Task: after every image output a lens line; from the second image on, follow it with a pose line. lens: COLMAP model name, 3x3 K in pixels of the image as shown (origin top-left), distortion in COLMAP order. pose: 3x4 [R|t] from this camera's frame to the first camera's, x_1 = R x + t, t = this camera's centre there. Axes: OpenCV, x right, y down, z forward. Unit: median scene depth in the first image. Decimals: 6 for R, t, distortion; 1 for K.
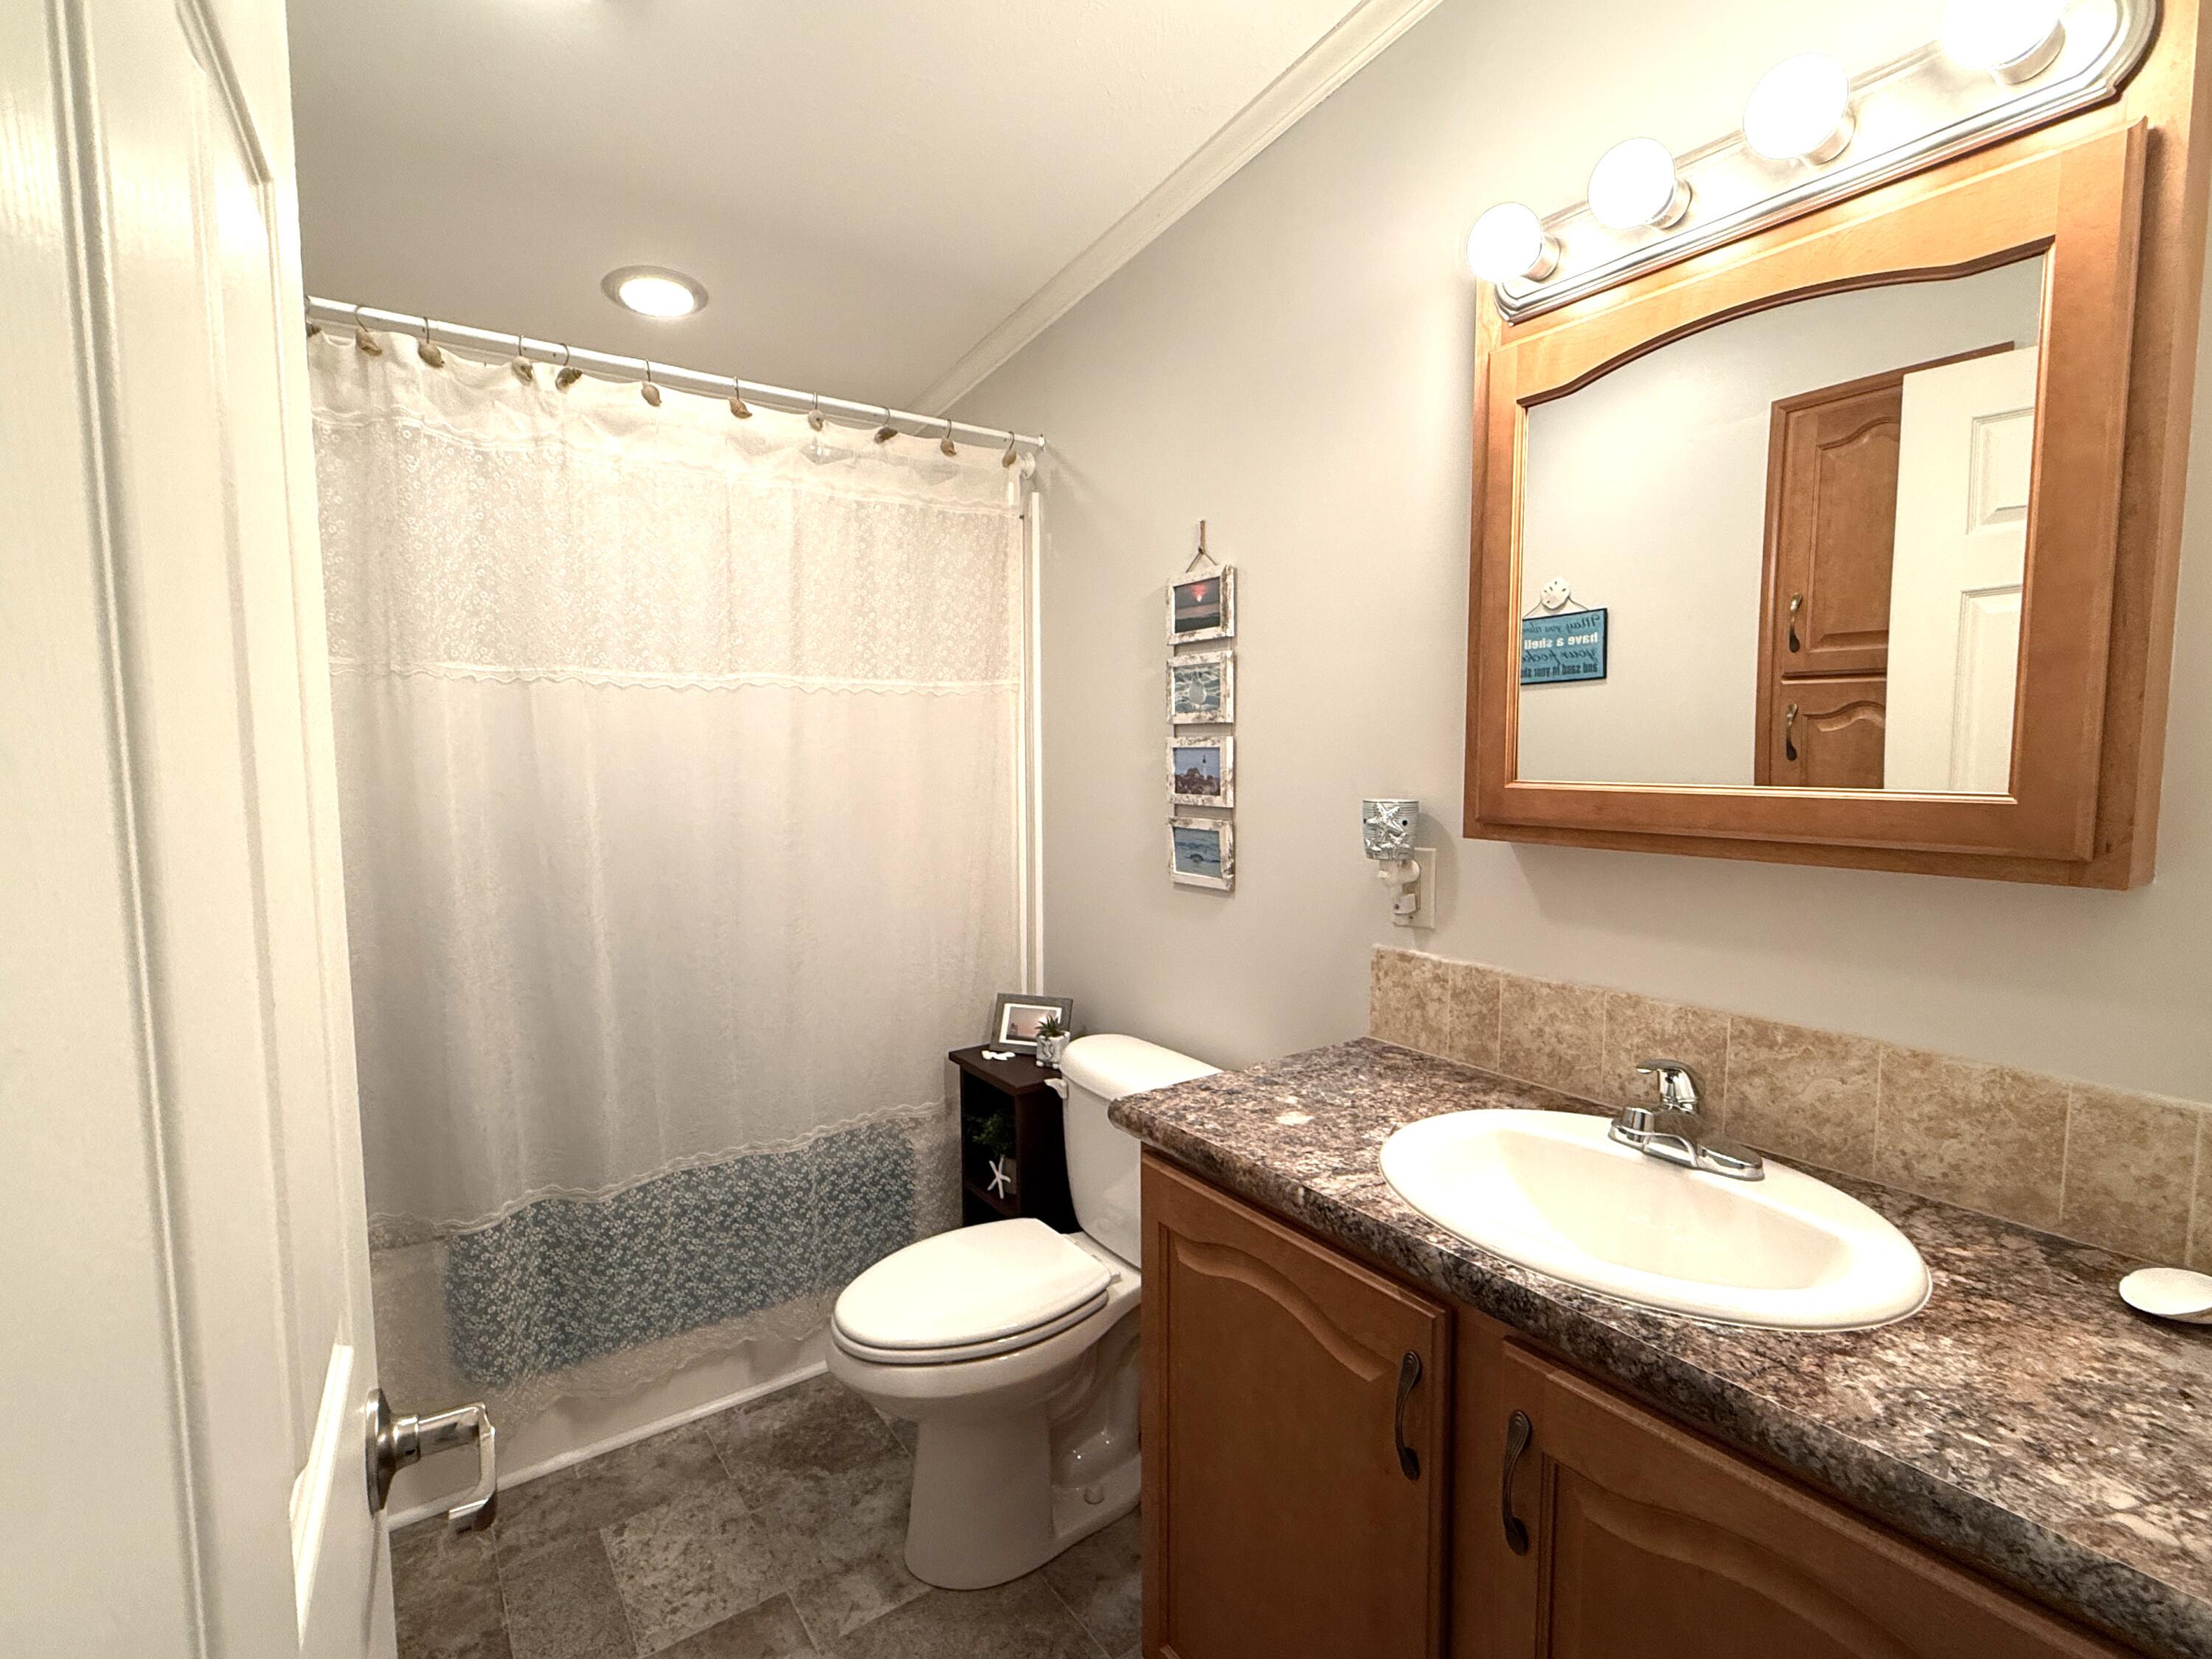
lens RADIAL K [[1039.8, 0, 1091.5], [0, 1039.8, 839.1], [0, 0, 1]] dist [0.001119, -0.000516]
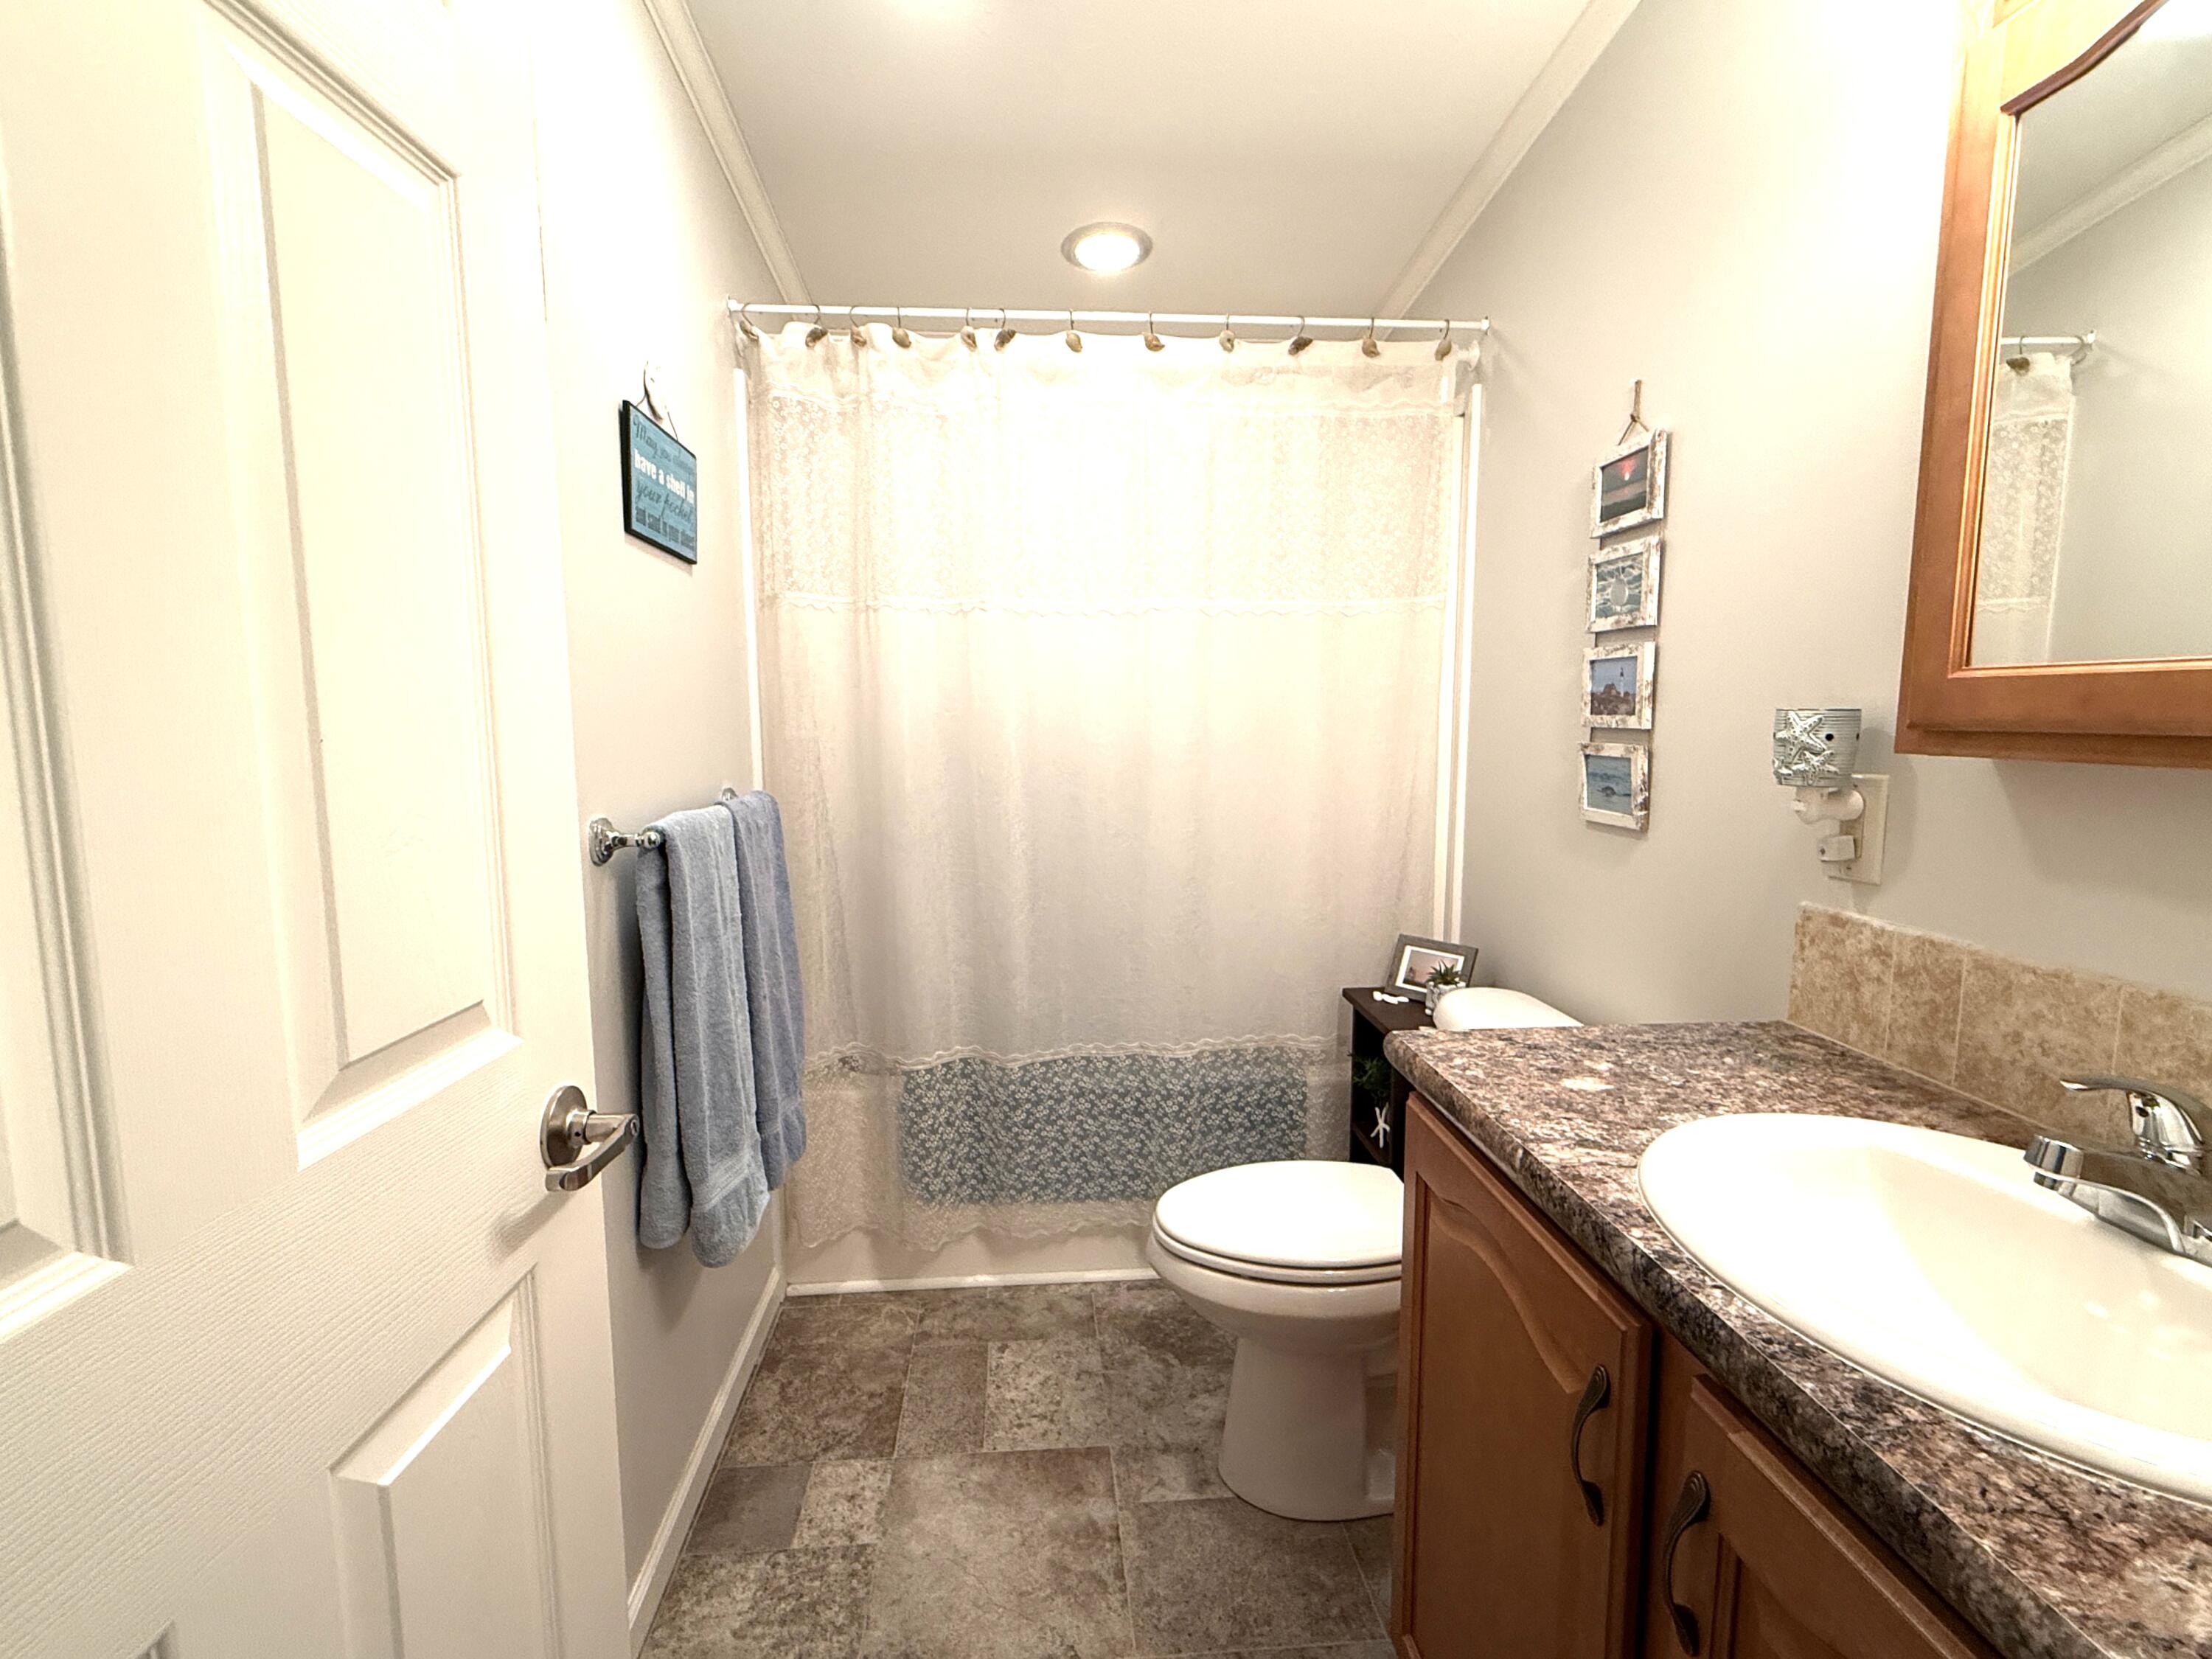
lens RADIAL K [[1039.8, 0, 1063.7], [0, 1039.8, 828.9], [0, 0, 1]] dist [0.001119, -0.000516]
pose [[0.856475, 0.065351, -0.512036, 0.175653], [-0.047863, 0.997734, 0.047280, 0.033438], [0.513966, -0.015987, 0.857662, 0.058068]]
